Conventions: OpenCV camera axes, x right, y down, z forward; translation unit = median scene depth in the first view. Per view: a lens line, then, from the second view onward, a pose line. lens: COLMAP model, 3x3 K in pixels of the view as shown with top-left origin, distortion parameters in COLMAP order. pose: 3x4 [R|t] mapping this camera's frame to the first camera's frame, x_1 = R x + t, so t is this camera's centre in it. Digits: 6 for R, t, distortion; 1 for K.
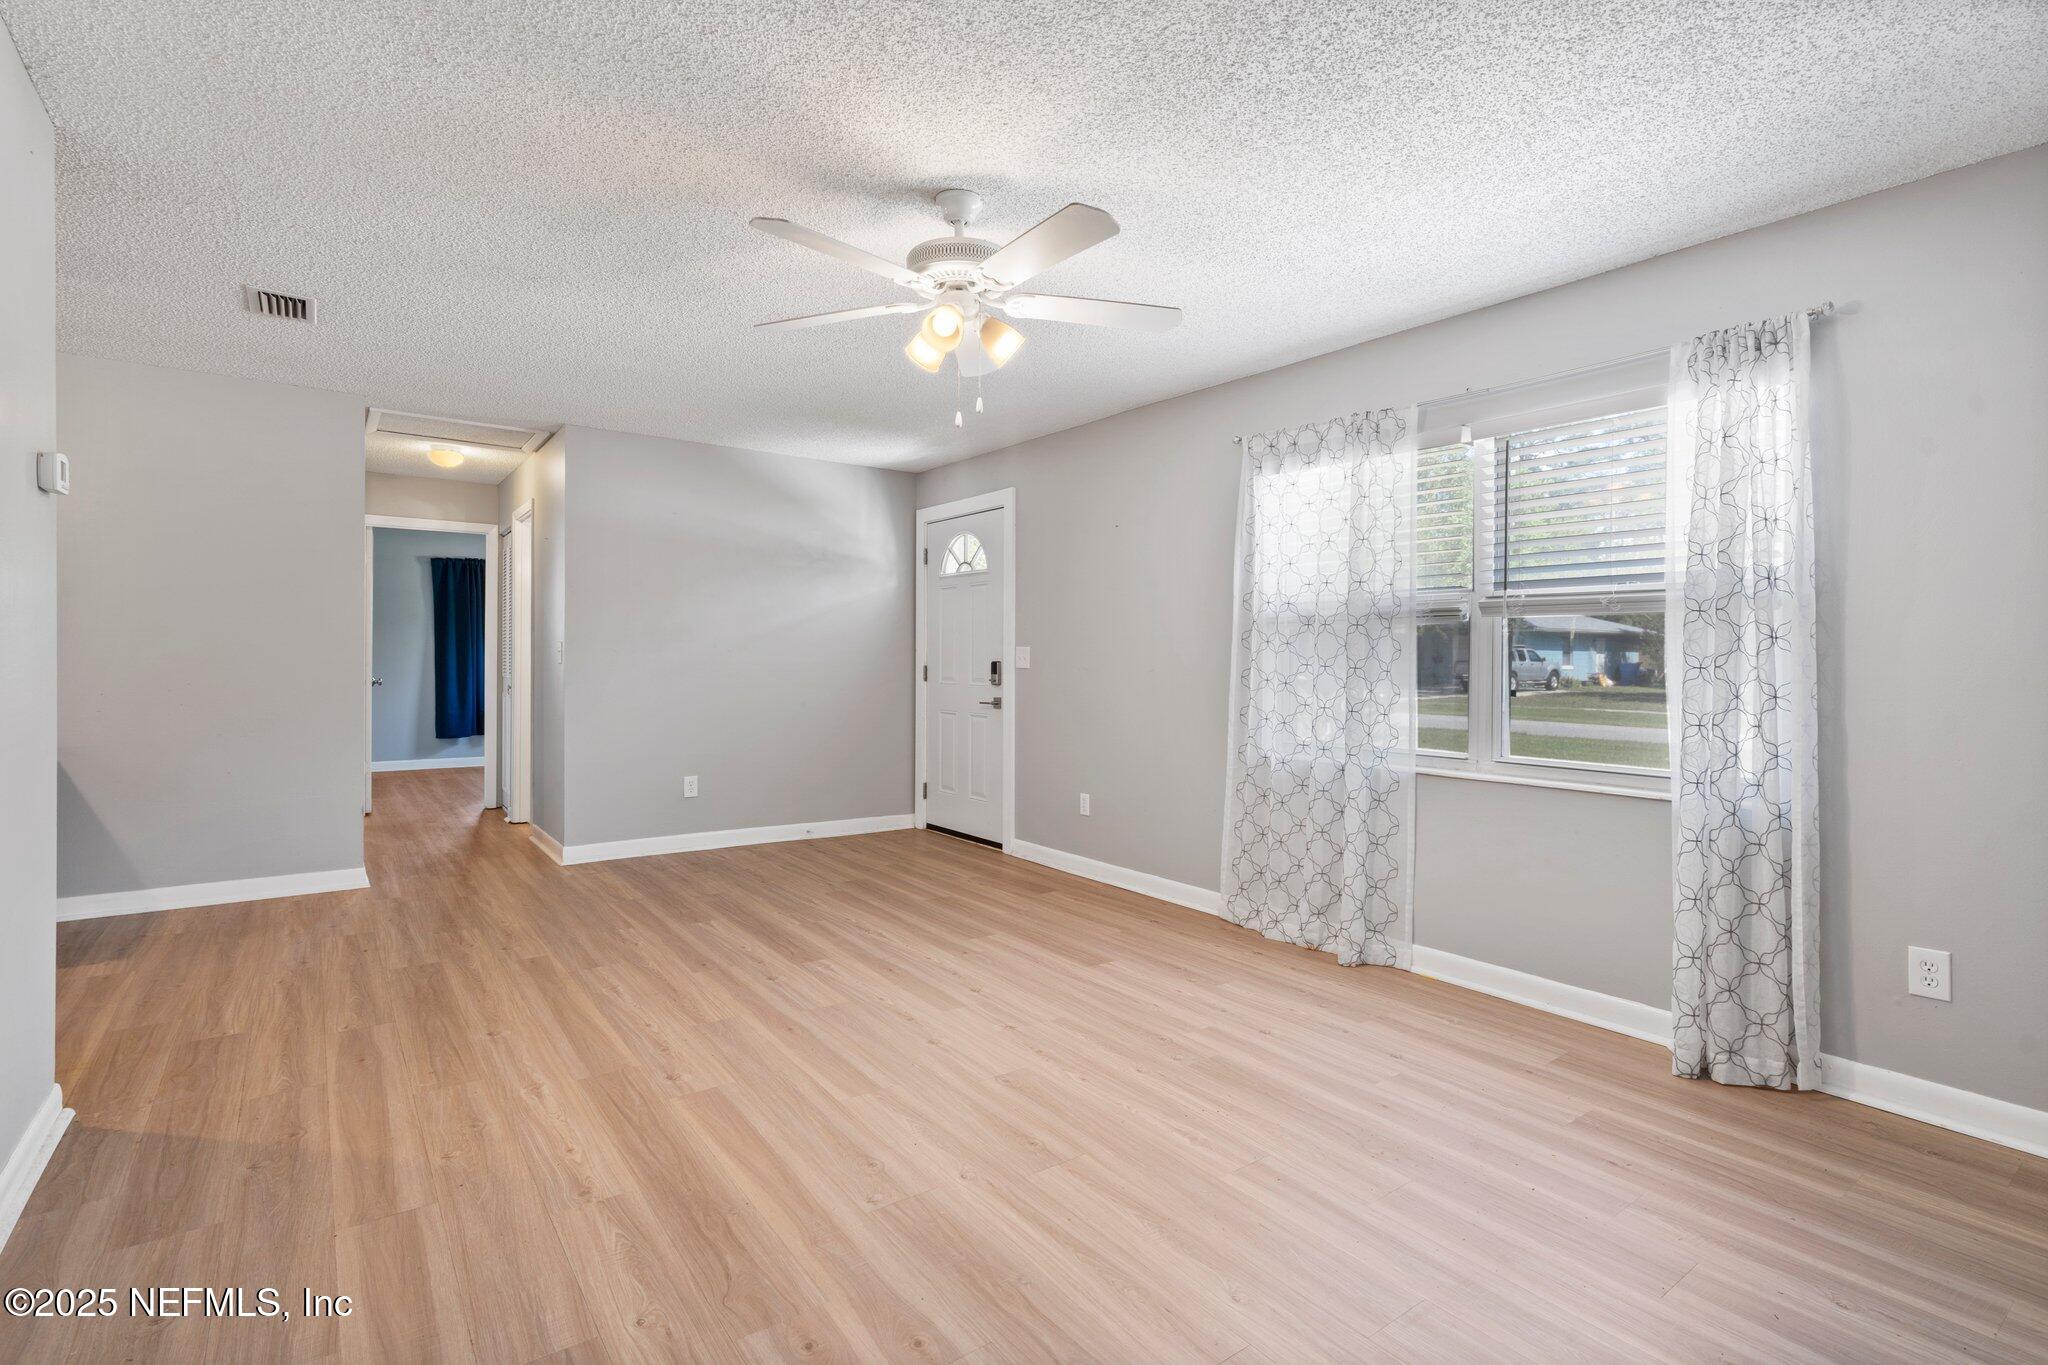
lens RADIAL K [[967.6, 0, 1028.9], [0, 967.6, 656.7], [0, 0, 1]] dist [-0.005154, 0.000112]
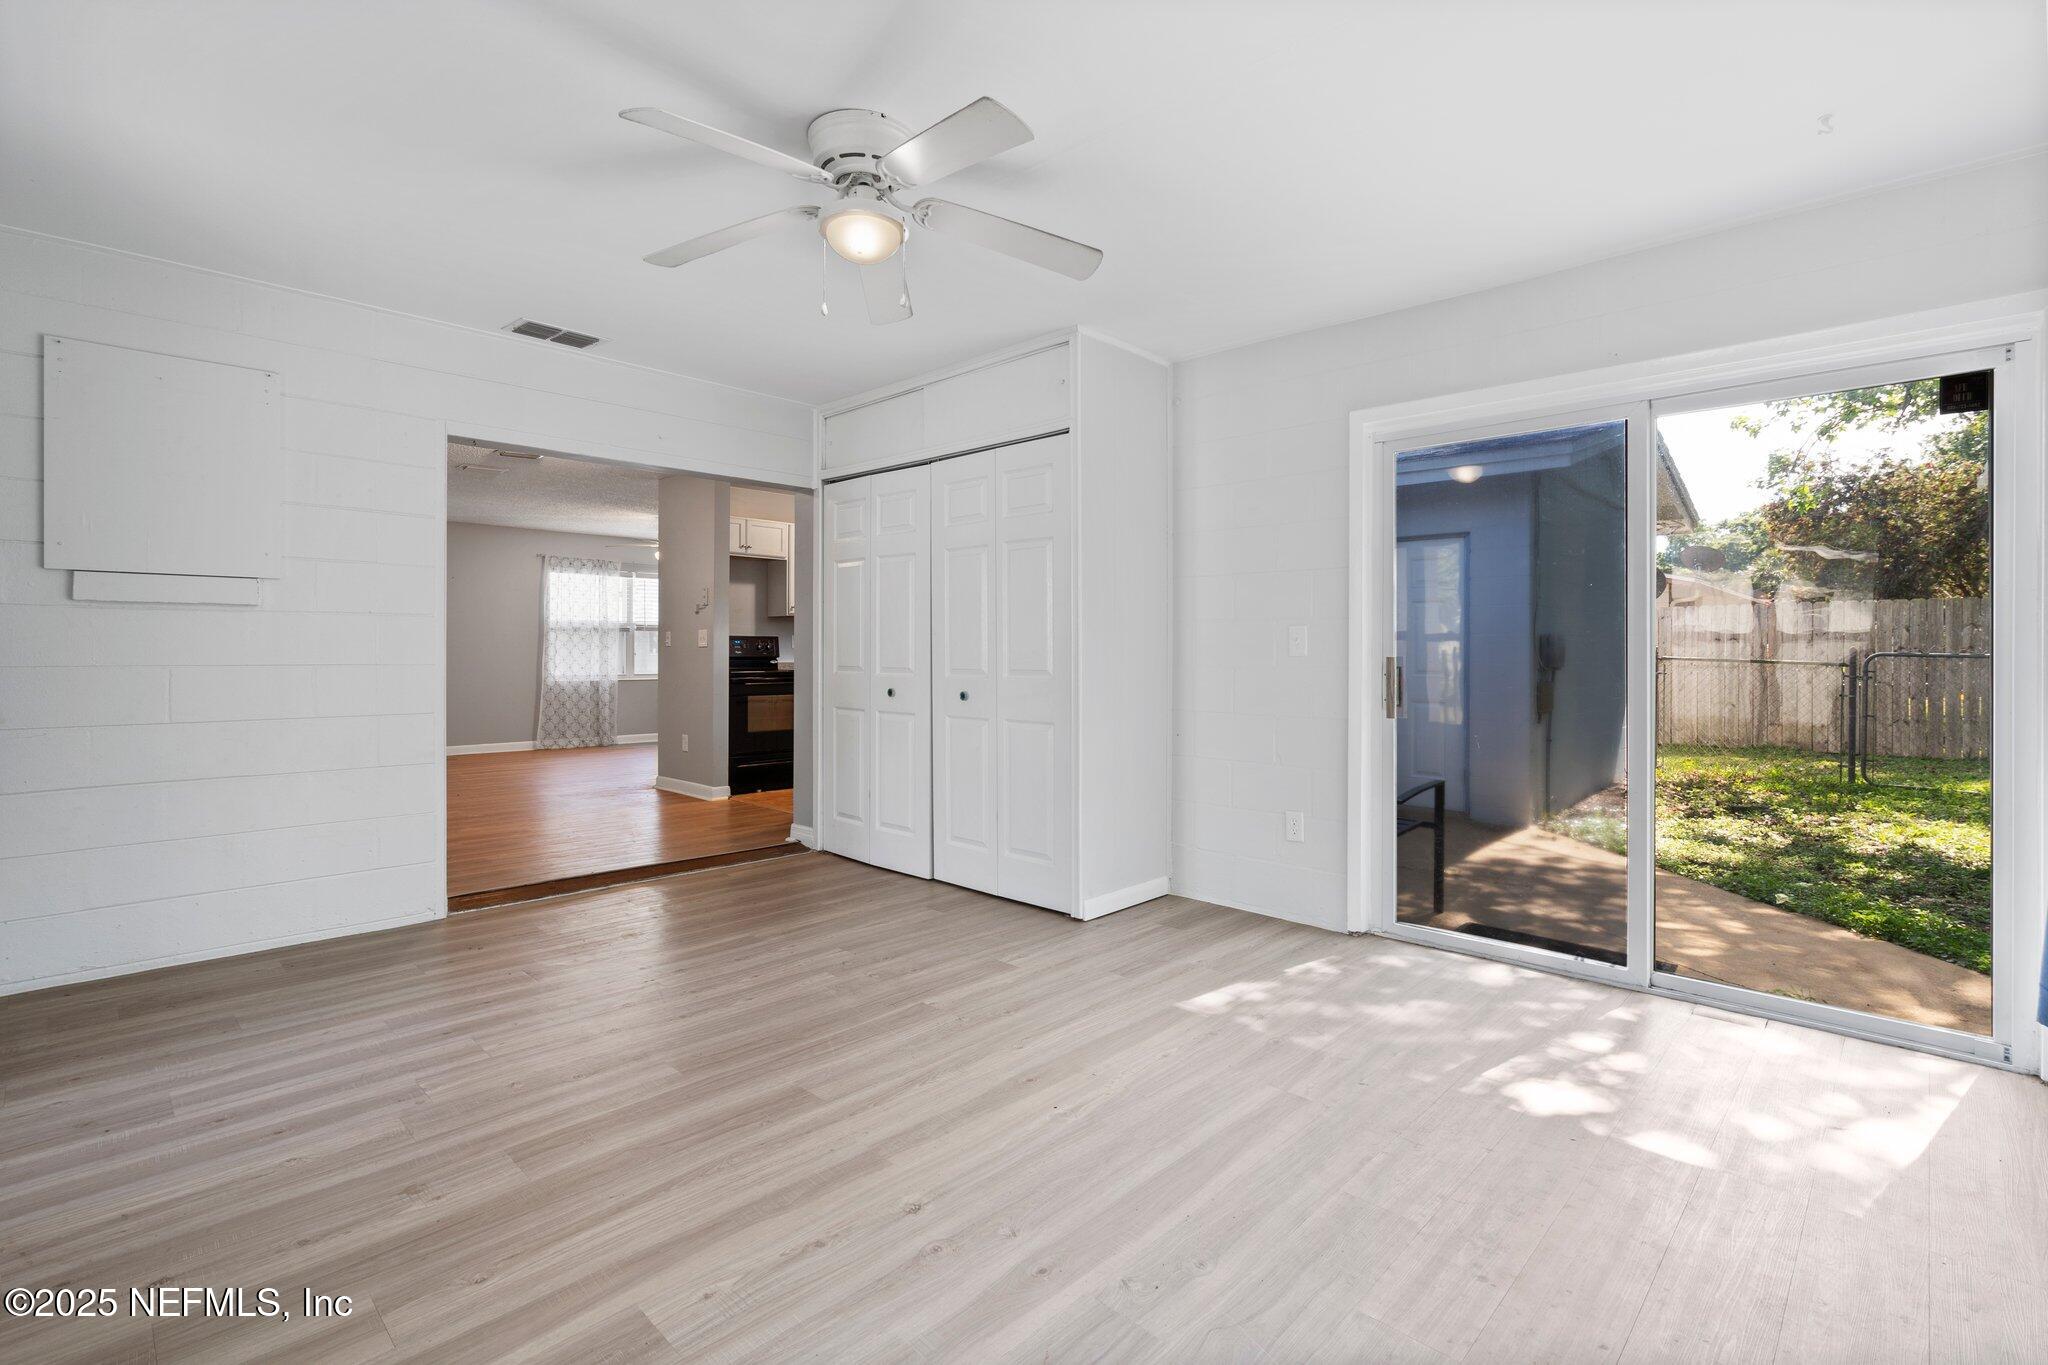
lens RADIAL K [[923.0, 0, 1021.0], [0, 923.0, 653.8], [0, 0, 1]] dist [-0.001392, -0.000025]
pose [[-0.157511, -0.011152, 0.987454, -3.265975], [-0.003776, 0.999936, 0.010691, -0.001727], [-0.987510, -0.002044, -0.157543, 0.226017]]
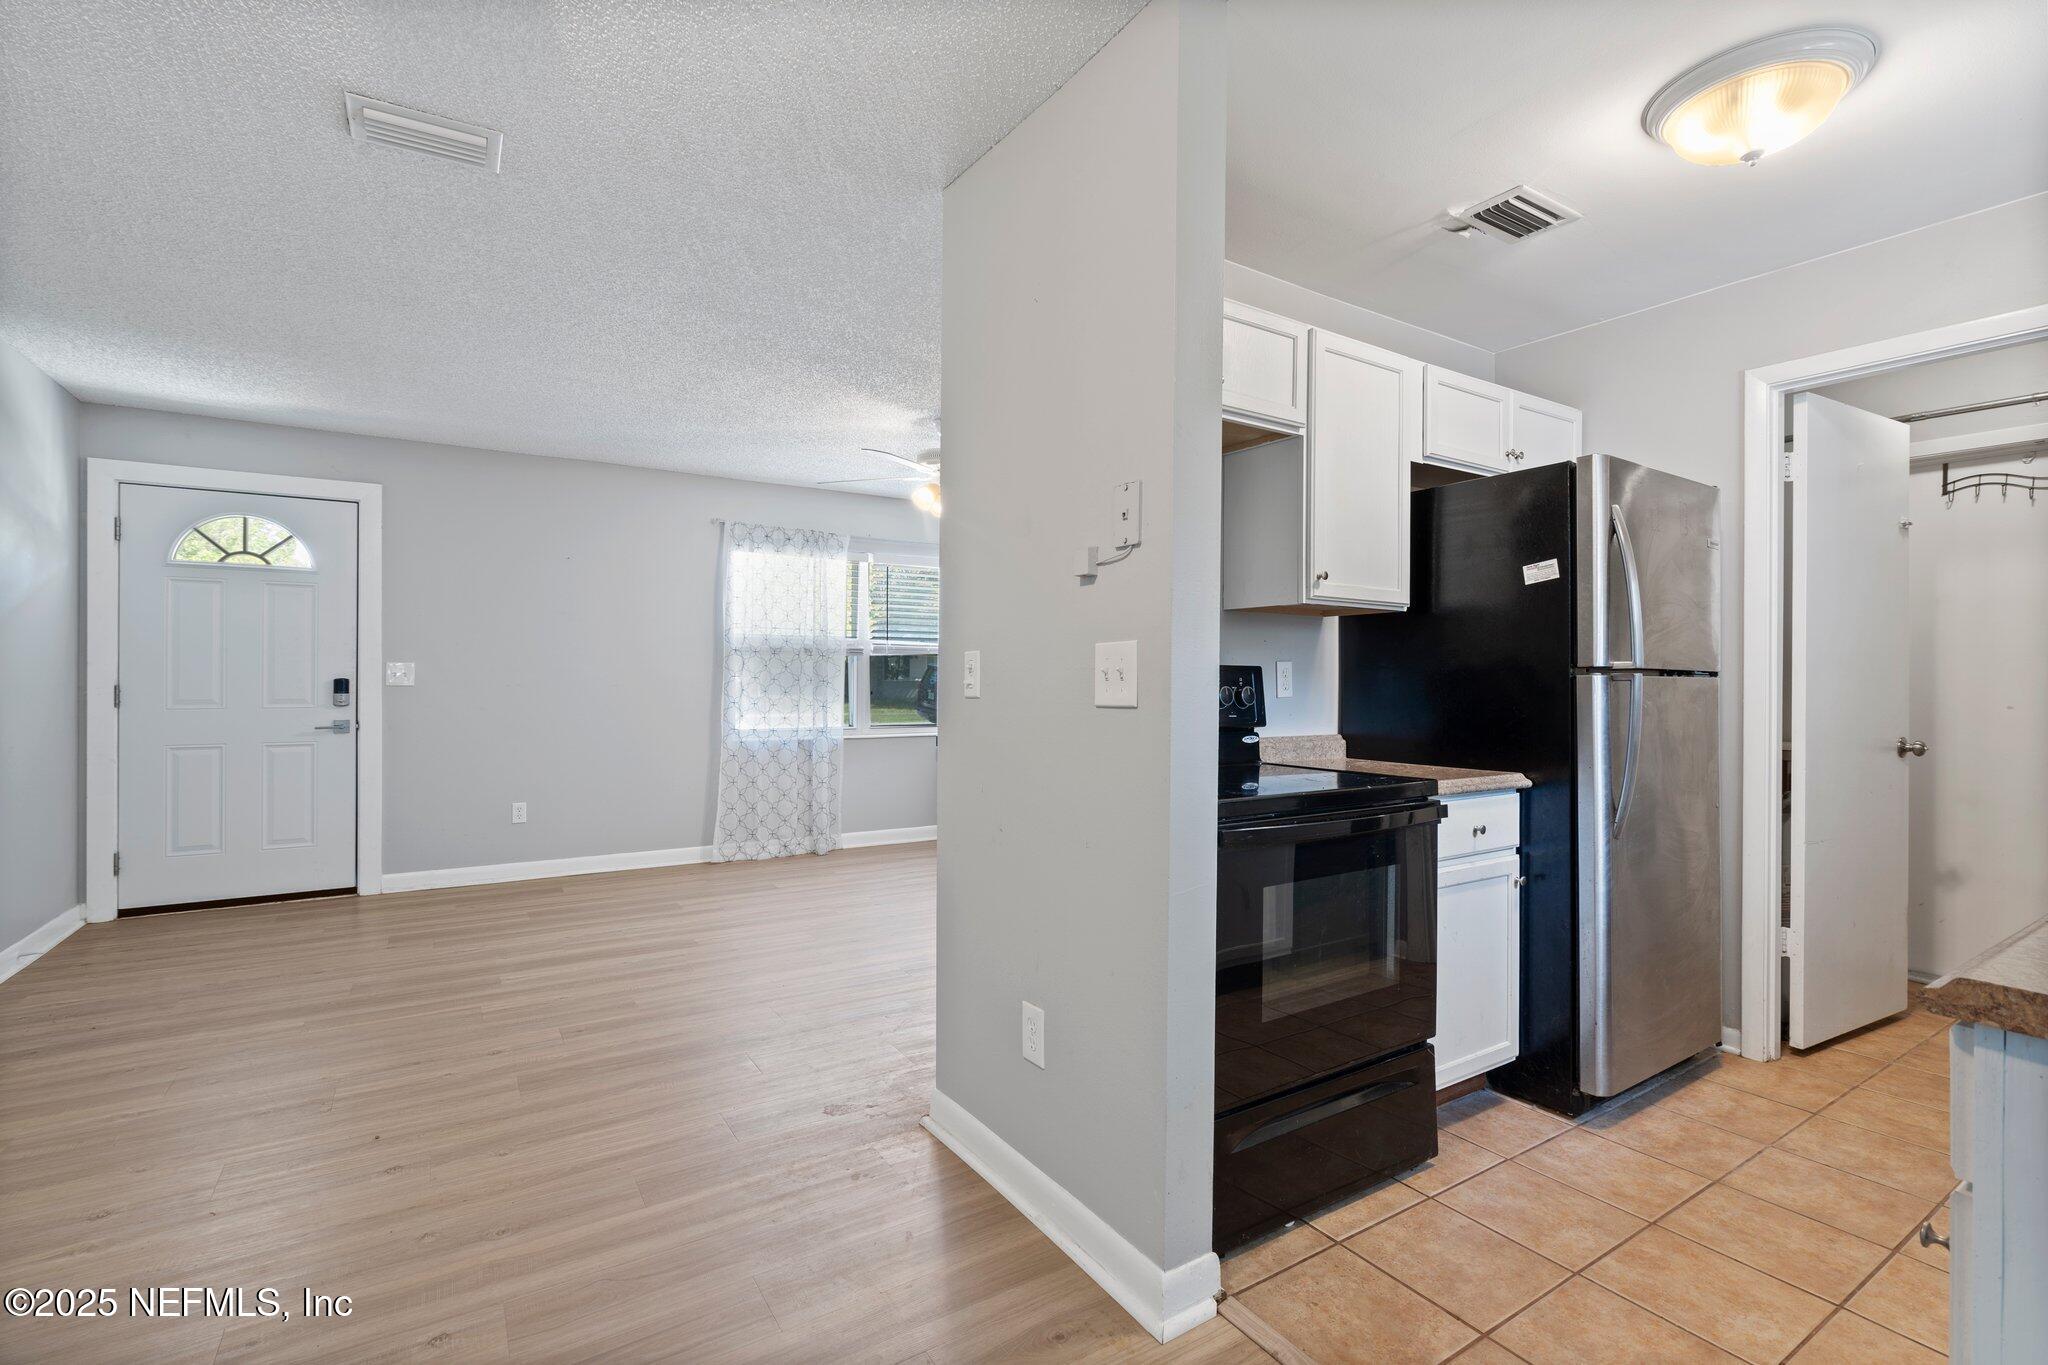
lens RADIAL K [[922.9, 0, 1024.0], [0, 922.9, 682.5], [0, 0, 1]] dist [-0.003927, -0.000213]
pose [[0.072306, -0.014160, 0.997282, -1.548837], [-0.006668, 0.999870, 0.014680, -0.014870], [-0.997360, -0.007711, 0.072202, 0.645197]]
